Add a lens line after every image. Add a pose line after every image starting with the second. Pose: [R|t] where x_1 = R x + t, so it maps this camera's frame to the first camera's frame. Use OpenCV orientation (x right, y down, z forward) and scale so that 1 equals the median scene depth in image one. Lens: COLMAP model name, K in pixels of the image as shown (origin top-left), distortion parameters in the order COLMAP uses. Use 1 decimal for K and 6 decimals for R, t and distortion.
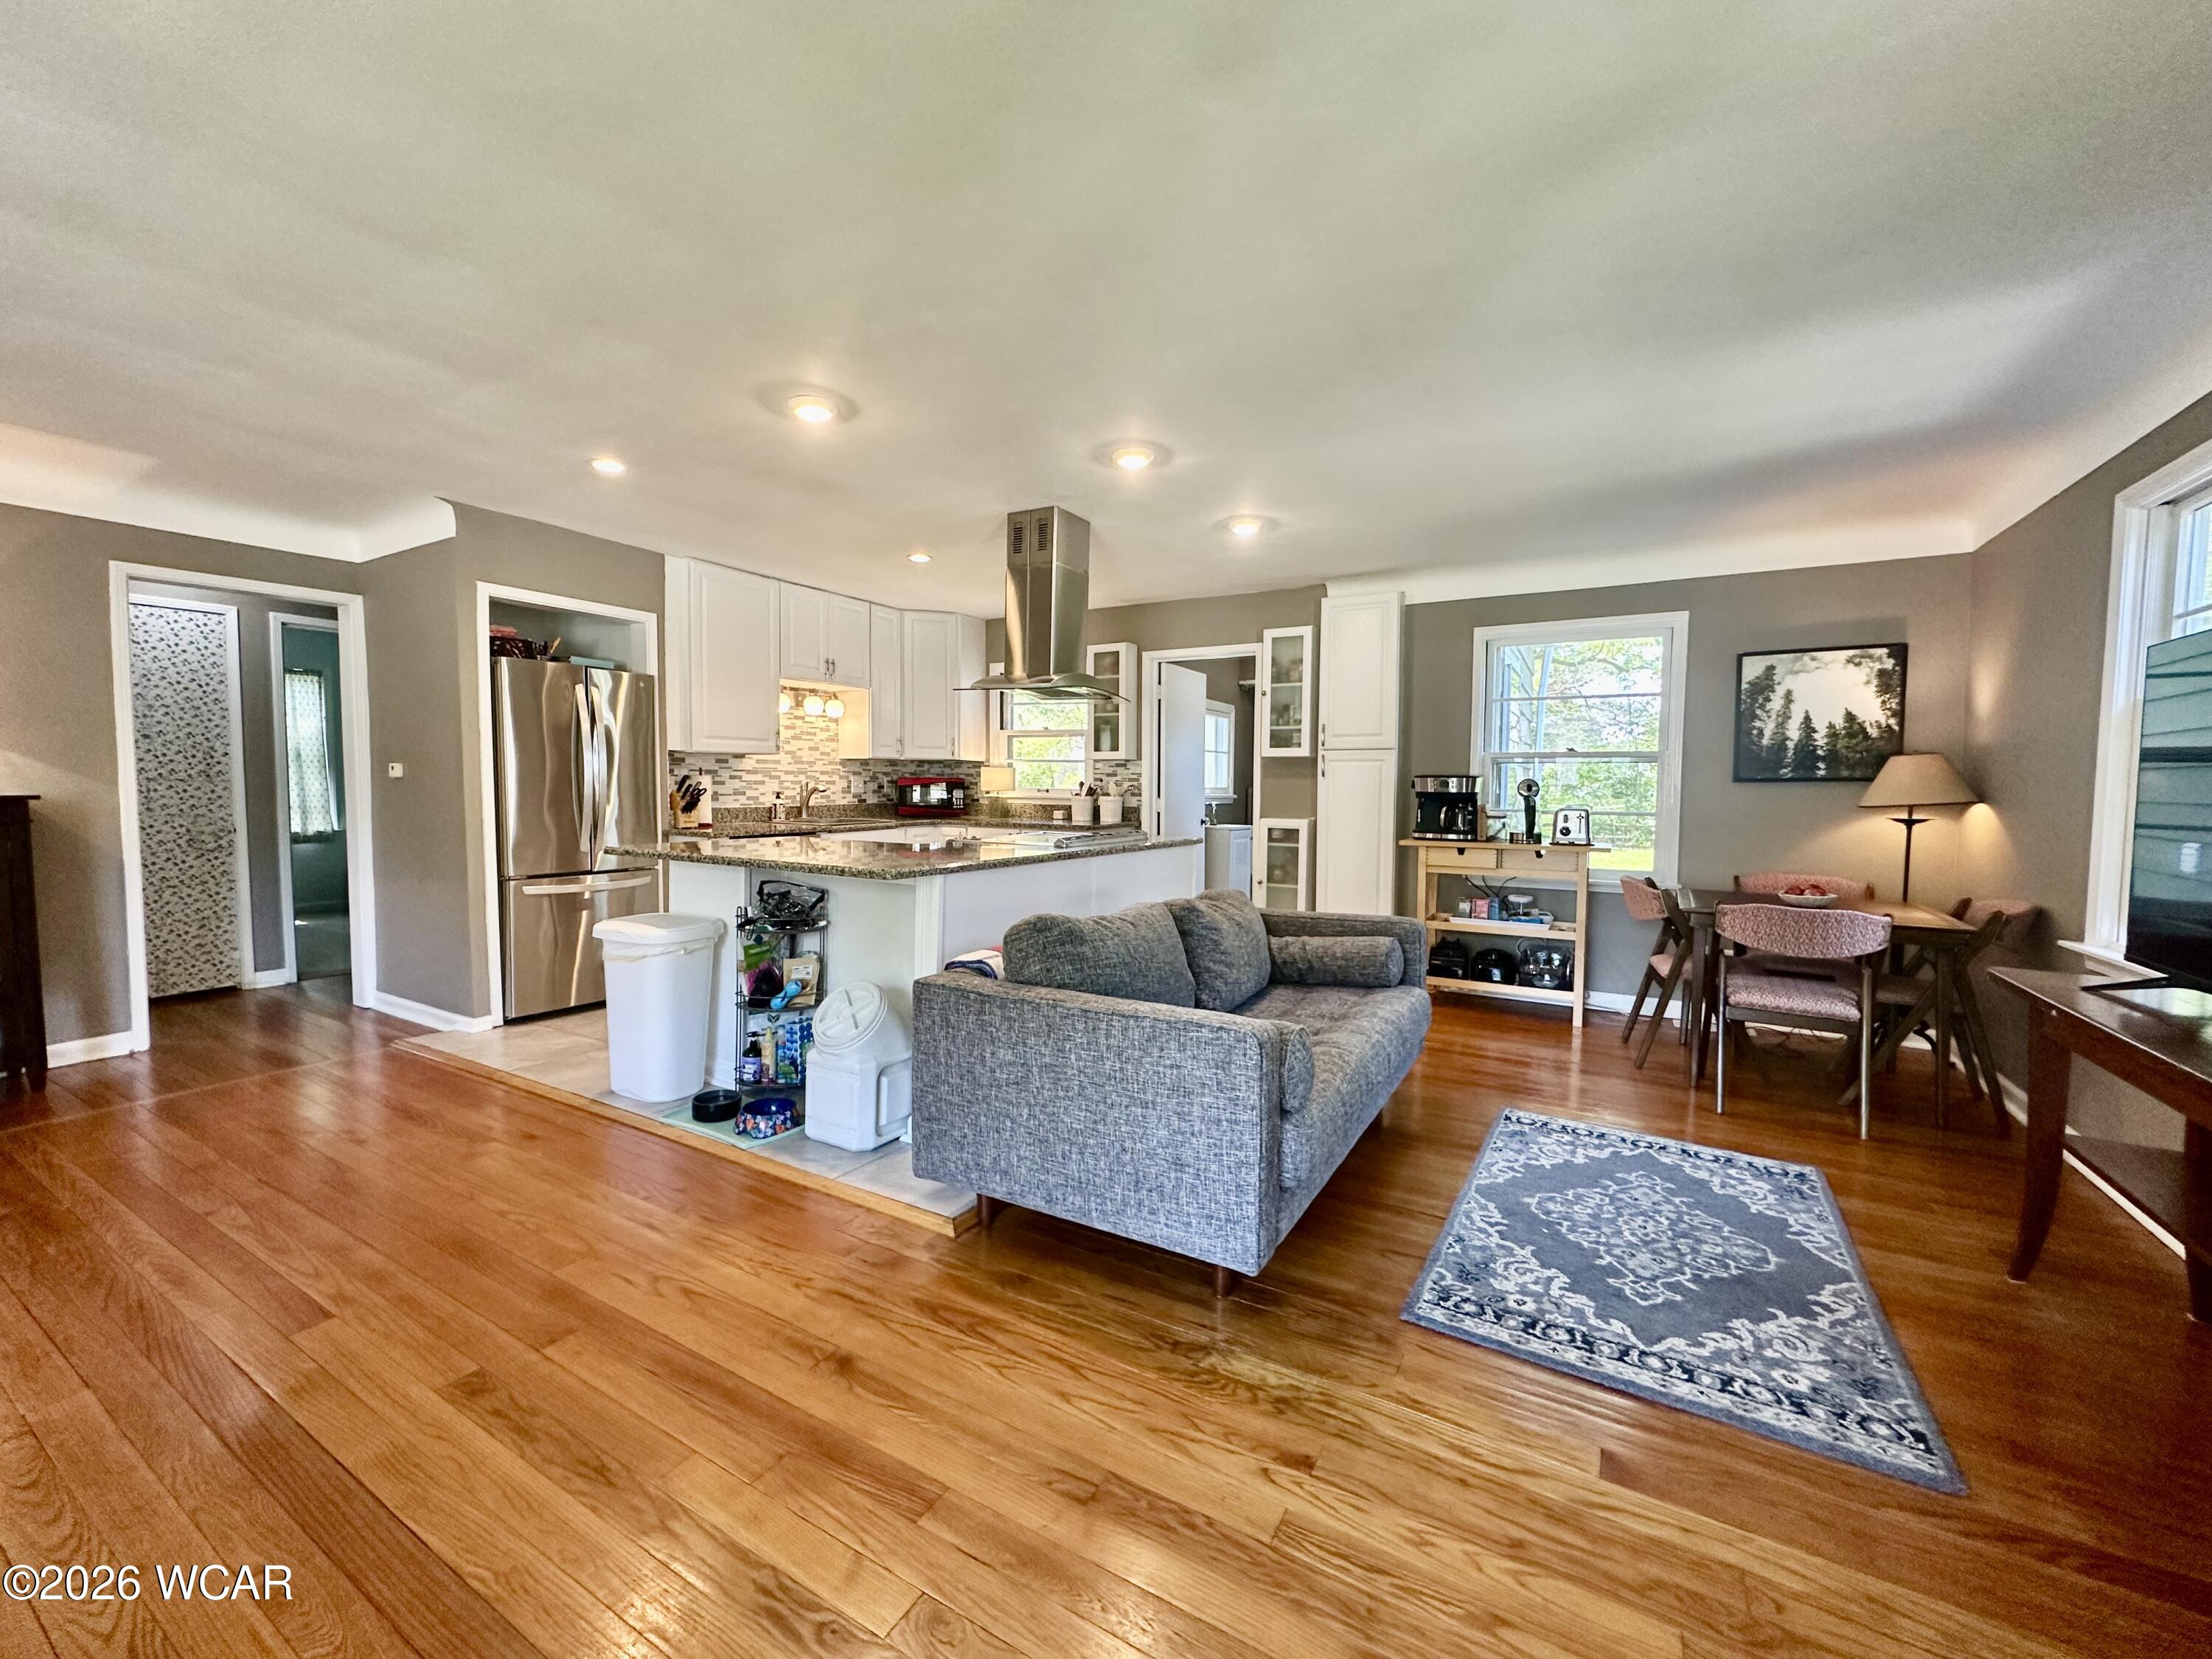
lens RADIAL K [[874.4, 0, 1106.3], [0, 874.4, 827.0], [0, 0, 1]] dist [-0.002486, 0.000256]
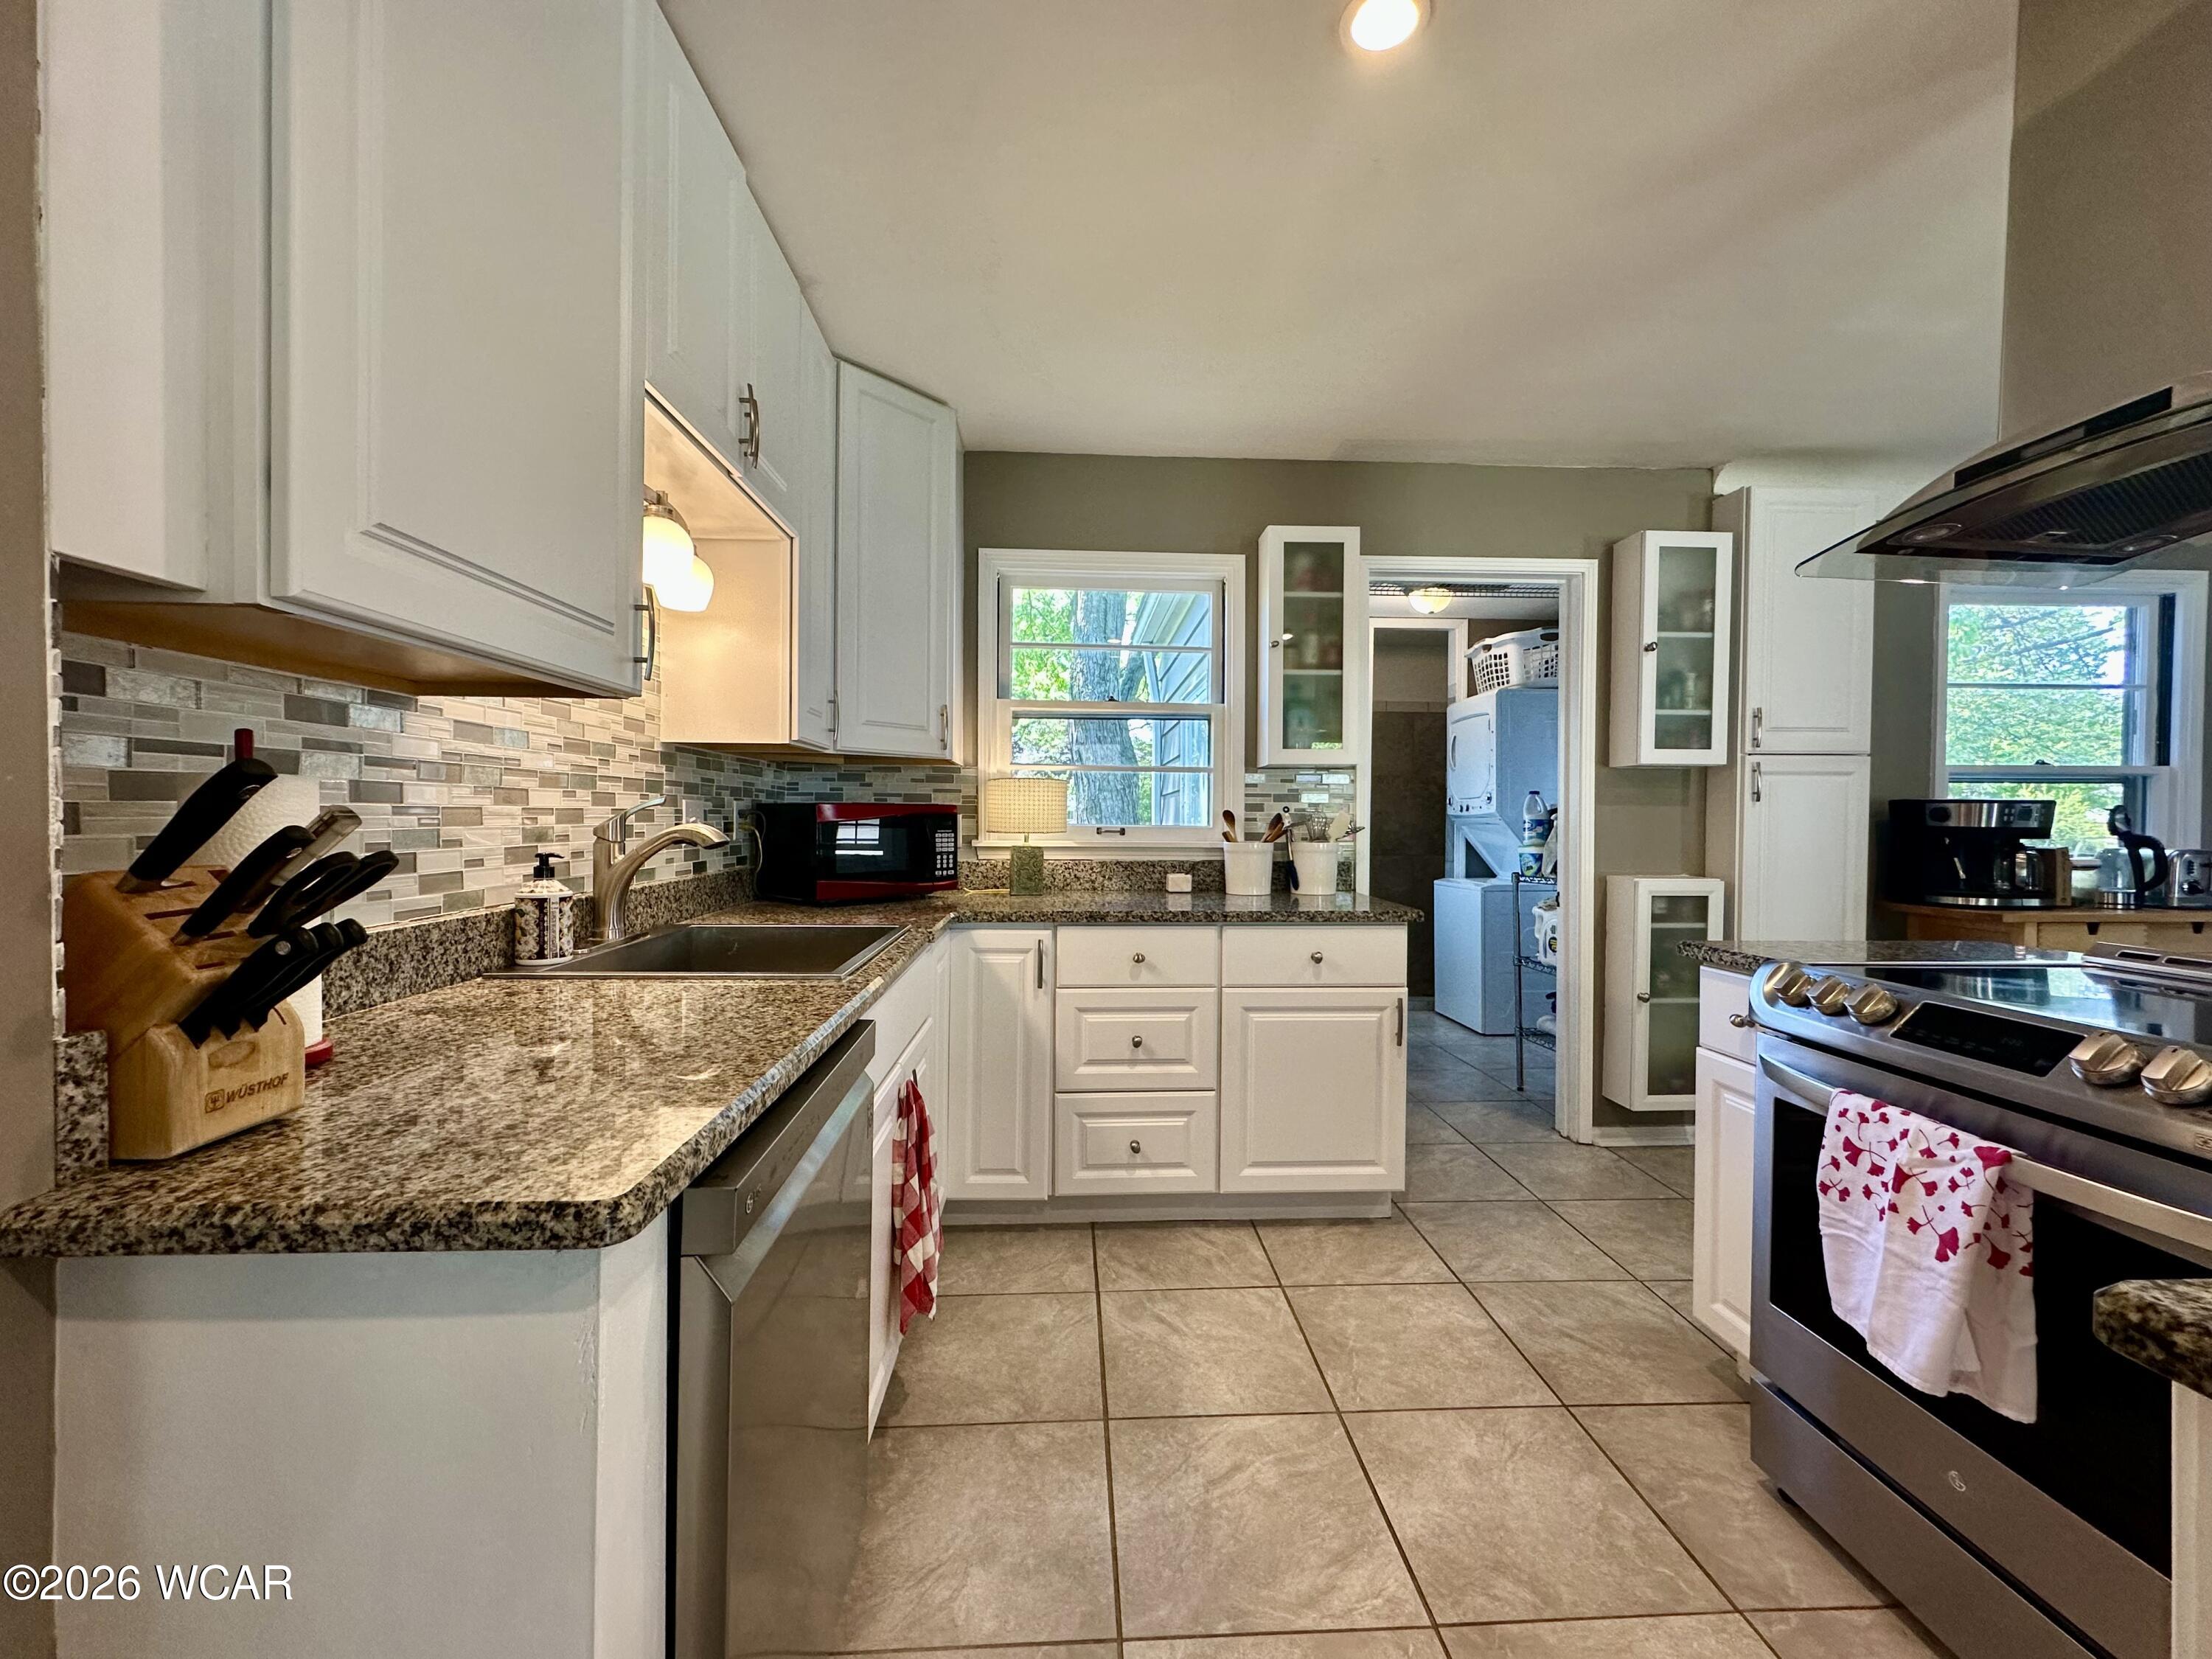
lens RADIAL K [[874.4, 0, 1100.3], [0, 874.4, 830.3], [0, 0, 1]] dist [-0.002486, 0.000256]
pose [[0.844010, -0.011692, 0.536200, -0.365043], [0.030830, 0.999167, -0.026741, -0.033403], [-0.535440, 0.039100, 0.843668, 0.674145]]
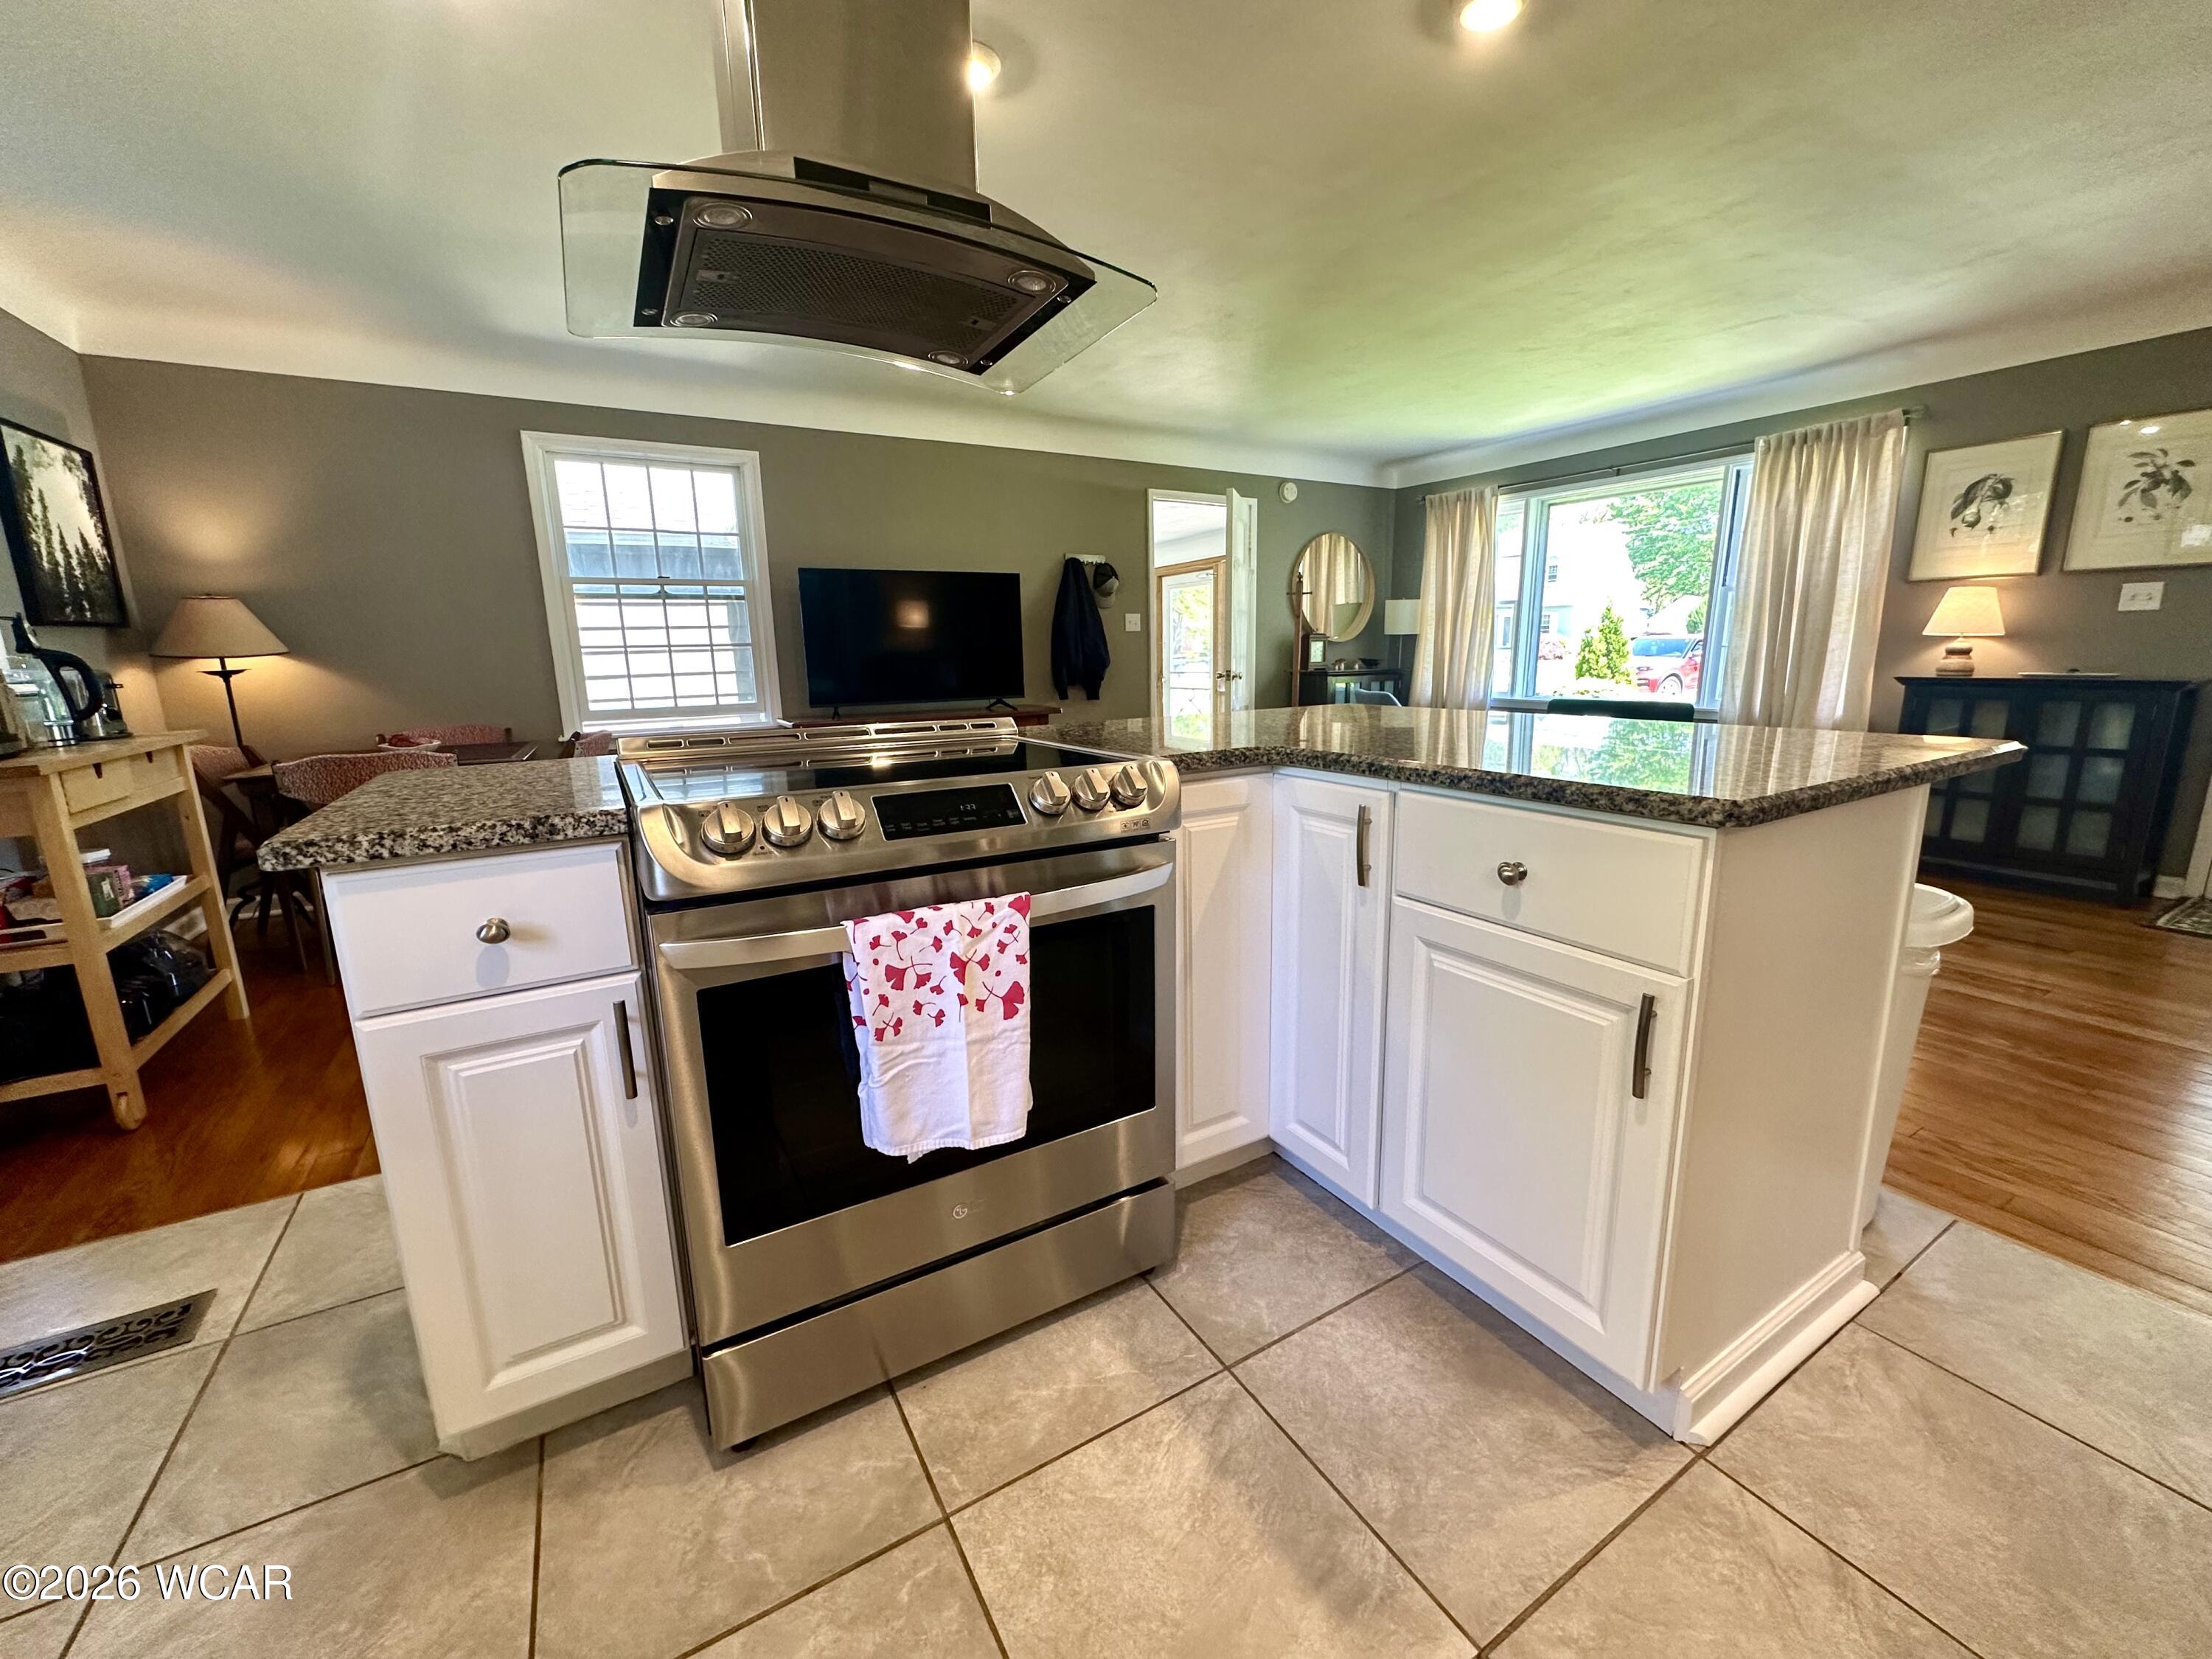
lens RADIAL K [[874.4, 0, 1101.9], [0, 874.4, 824.7], [0, 0, 1]] dist [-0.002486, 0.000256]
pose [[-0.867211, -0.094476, 0.488896, -0.226739], [0.036672, 0.967051, 0.251927, -0.032685], [-0.496588, 0.236402, -0.835173, 0.882399]]
